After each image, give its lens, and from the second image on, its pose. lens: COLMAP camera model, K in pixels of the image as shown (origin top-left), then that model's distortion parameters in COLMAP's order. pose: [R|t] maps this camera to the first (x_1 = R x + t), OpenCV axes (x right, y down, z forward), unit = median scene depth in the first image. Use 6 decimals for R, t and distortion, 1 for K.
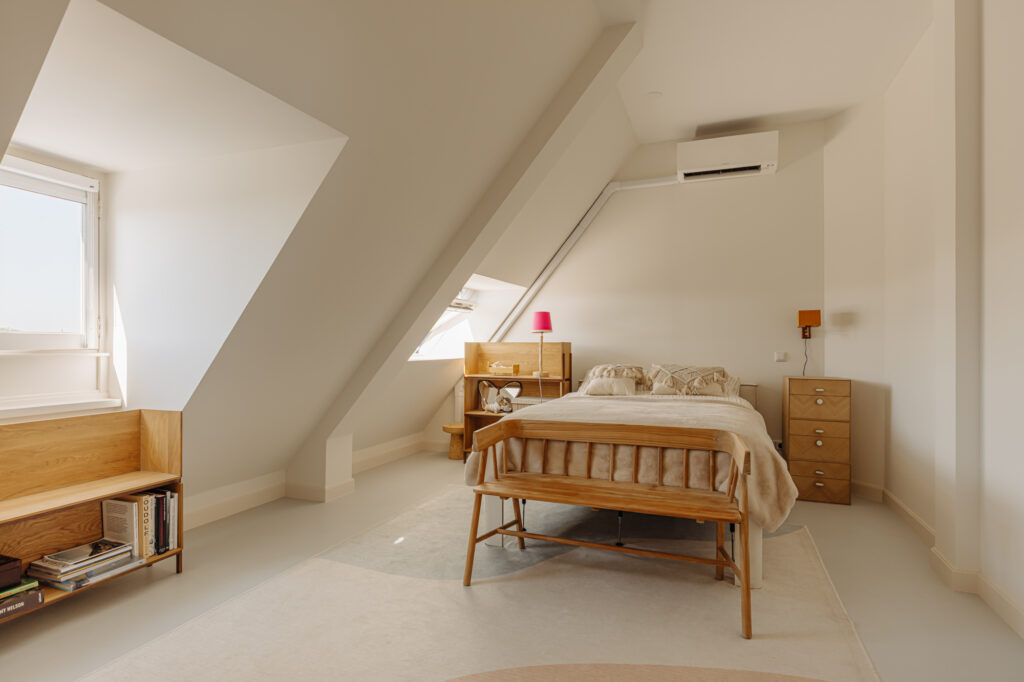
lens RADIAL K [[550.8, 0, 511.4], [0, 550.8, 341.7], [0, 0, 1]] dist [0.000955, 0.000209]
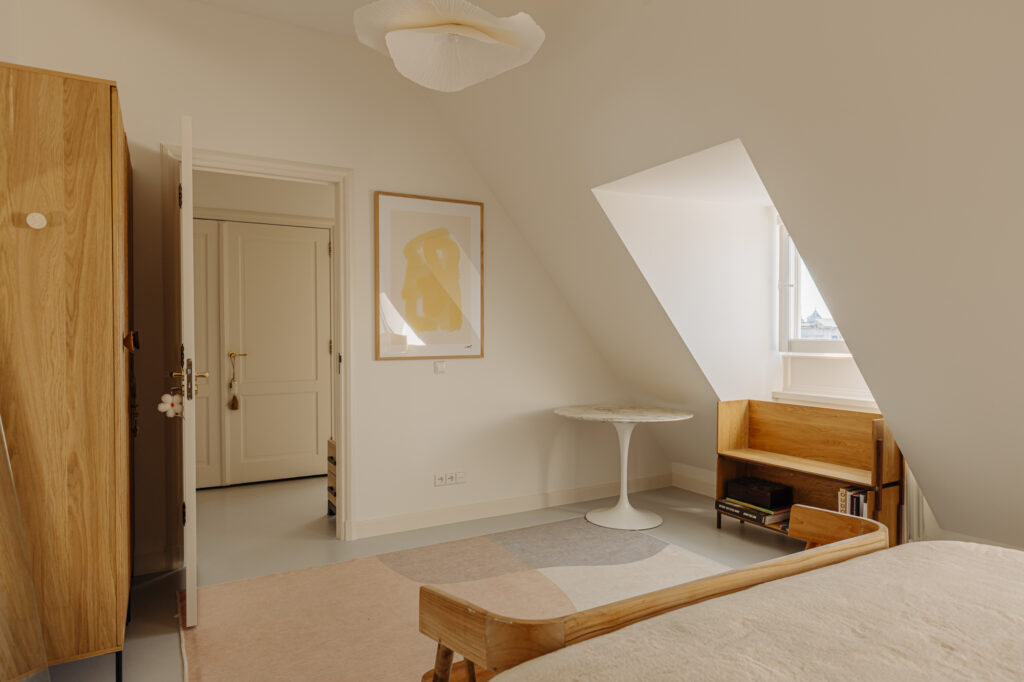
lens RADIAL K [[627.2, 0, 515.3], [0, 627.2, 339.9], [0, 0, 1]] dist [0.022846, 0.000383]
pose [[-0.627799, 0.008321, -0.778331, 0.787185], [0.003607, 0.999963, 0.007780, -0.034172], [0.778367, 0.002077, -0.627806, 1.371821]]
